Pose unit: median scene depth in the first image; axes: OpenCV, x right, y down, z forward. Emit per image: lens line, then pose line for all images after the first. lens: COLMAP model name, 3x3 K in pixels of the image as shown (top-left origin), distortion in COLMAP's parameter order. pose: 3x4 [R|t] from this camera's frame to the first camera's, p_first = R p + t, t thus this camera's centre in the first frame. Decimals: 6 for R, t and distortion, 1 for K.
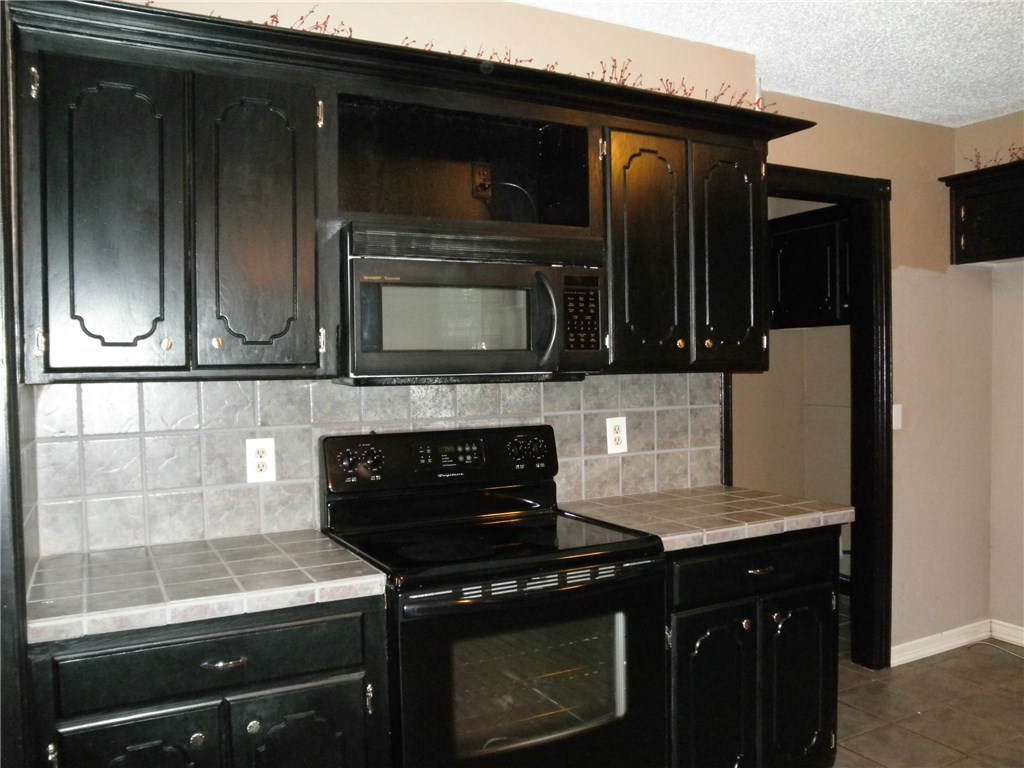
lens RADIAL K [[833.9, 0, 511.6], [0, 833.9, 389.5], [0, 0, 1]] dist [-0.116540, 0.071235]
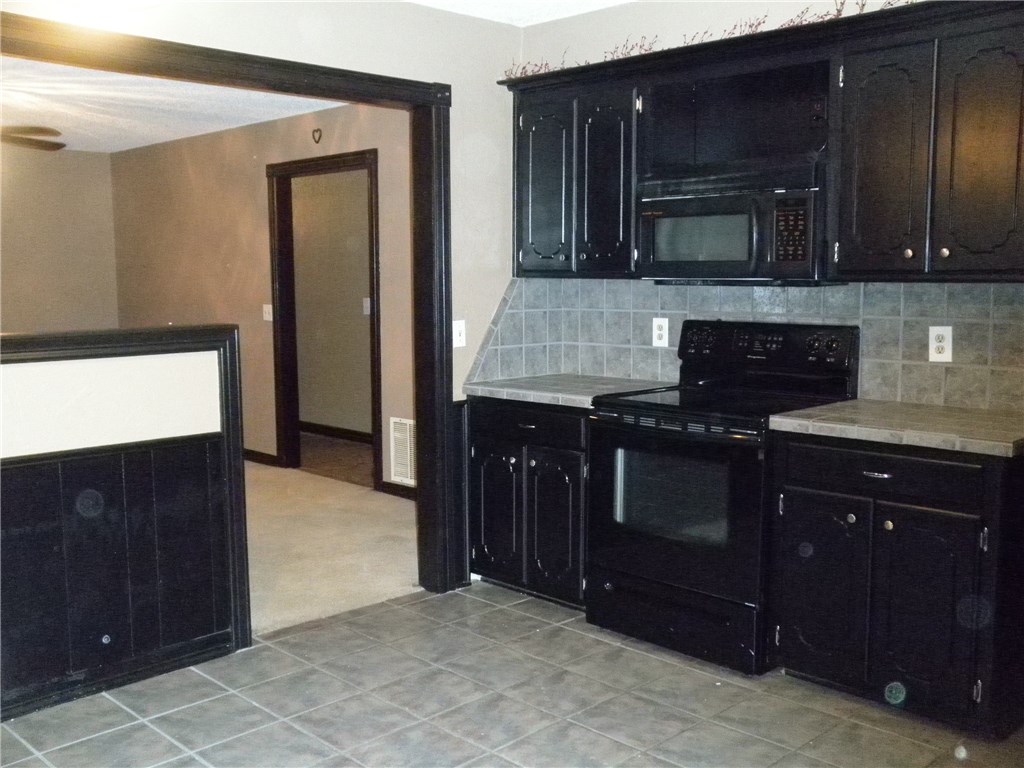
lens RADIAL K [[1006.5, 0, 512.7], [0, 1006.5, 392.5], [0, 0, 1]] dist [-0.033416, 0.000000]
pose [[0.302933, 0.130114, -0.944088, 1.286331], [-0.026703, 0.991406, 0.128067, -0.032094], [0.952638, -0.013586, 0.303804, 0.167020]]
